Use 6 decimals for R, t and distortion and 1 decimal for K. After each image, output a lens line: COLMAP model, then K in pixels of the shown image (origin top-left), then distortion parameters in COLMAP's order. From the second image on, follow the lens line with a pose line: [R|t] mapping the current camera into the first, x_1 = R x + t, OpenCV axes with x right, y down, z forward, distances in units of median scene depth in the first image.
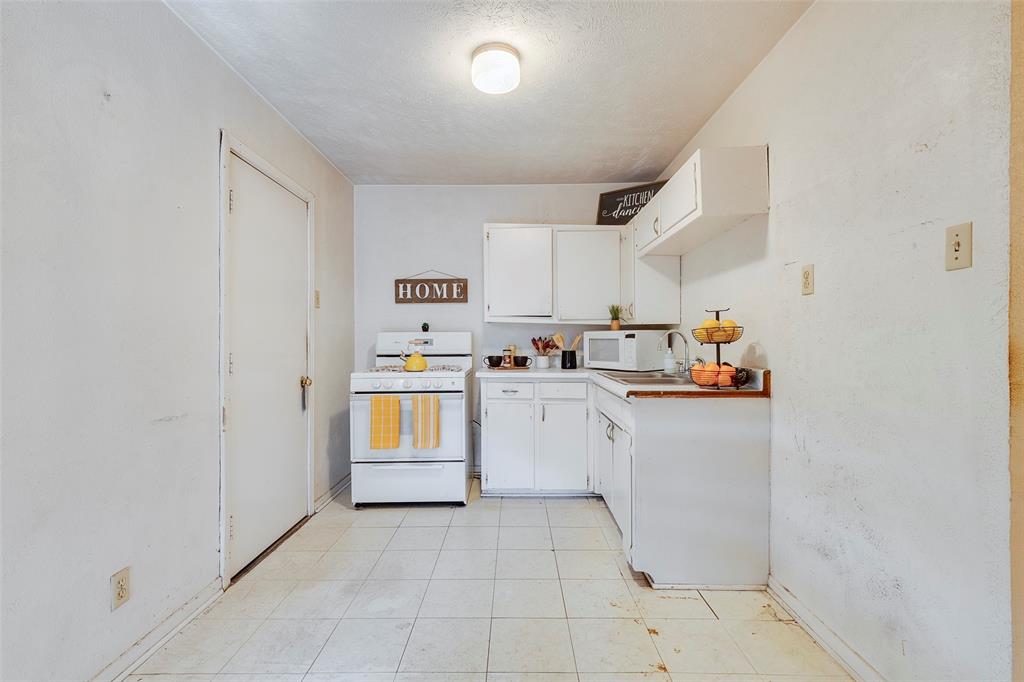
lens RADIAL K [[459.1, 0, 510.8], [0, 459.1, 336.5], [0, 0, 1]] dist [-0.000030, -0.000940]
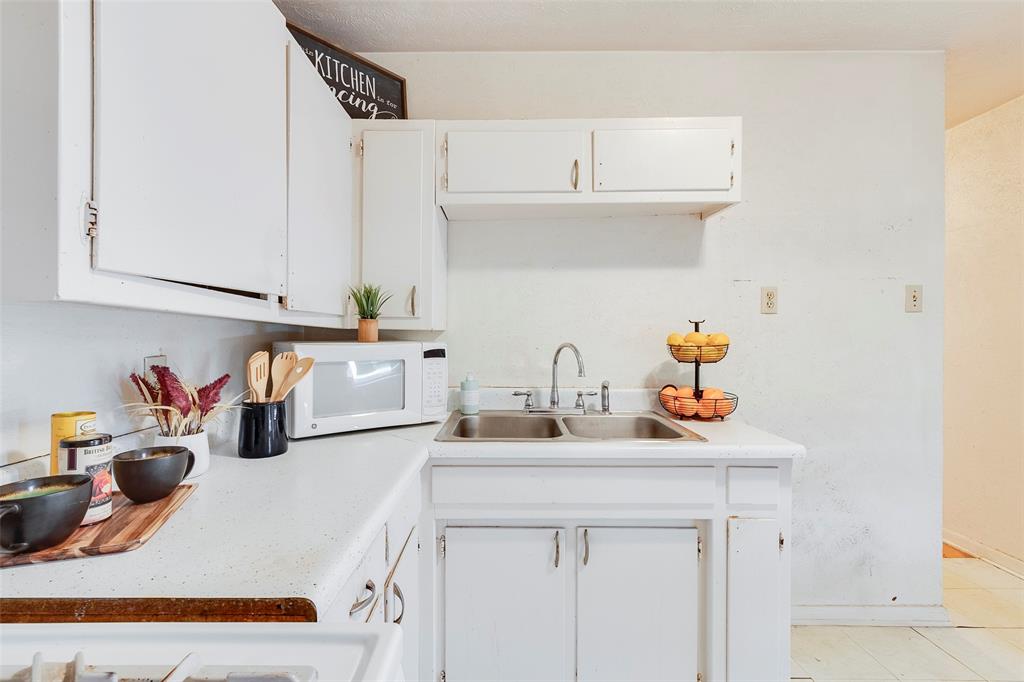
lens RADIAL K [[459.1, 0, 508.7], [0, 459.1, 334.6], [0, 0, 1]] dist [-0.000030, -0.000940]
pose [[0.000723, 0.000971, 0.999999, -0.241312], [-0.005721, 0.999983, -0.000967, -0.021310], [-0.999983, -0.005720, 0.000728, 0.899227]]
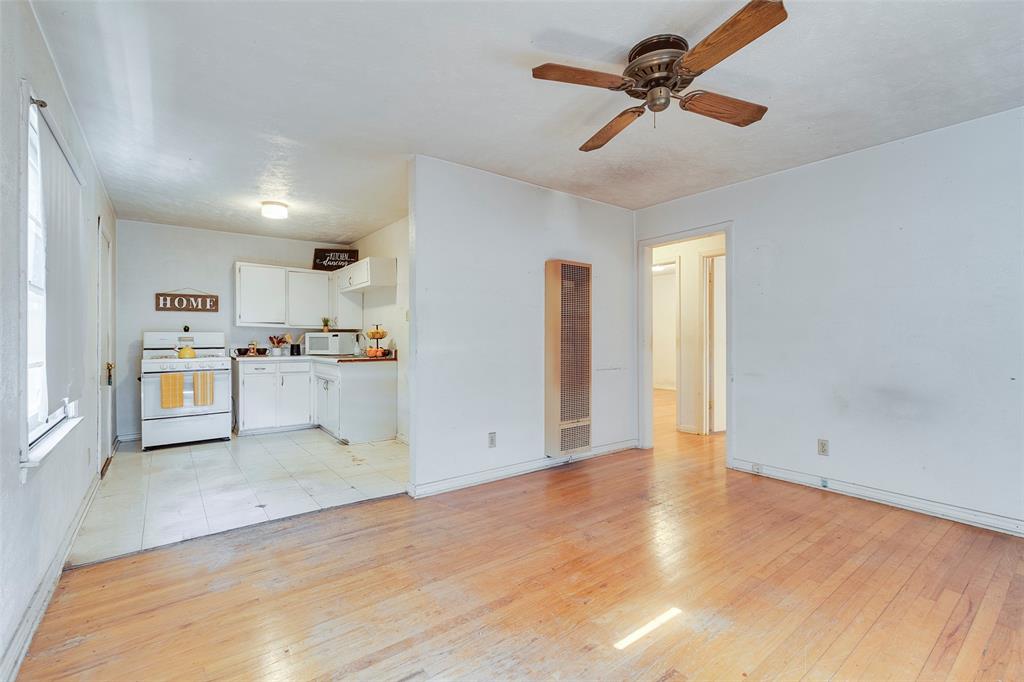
lens RADIAL K [[459.1, 0, 514.5], [0, 459.1, 337.8], [0, 0, 1]] dist [-0.000030, -0.000940]
pose [[0.790167, 0.002156, 0.612888, -0.286179], [-0.004130, 0.999990, 0.001807, 0.001295], [-0.612878, -0.003959, 0.790167, -0.851016]]
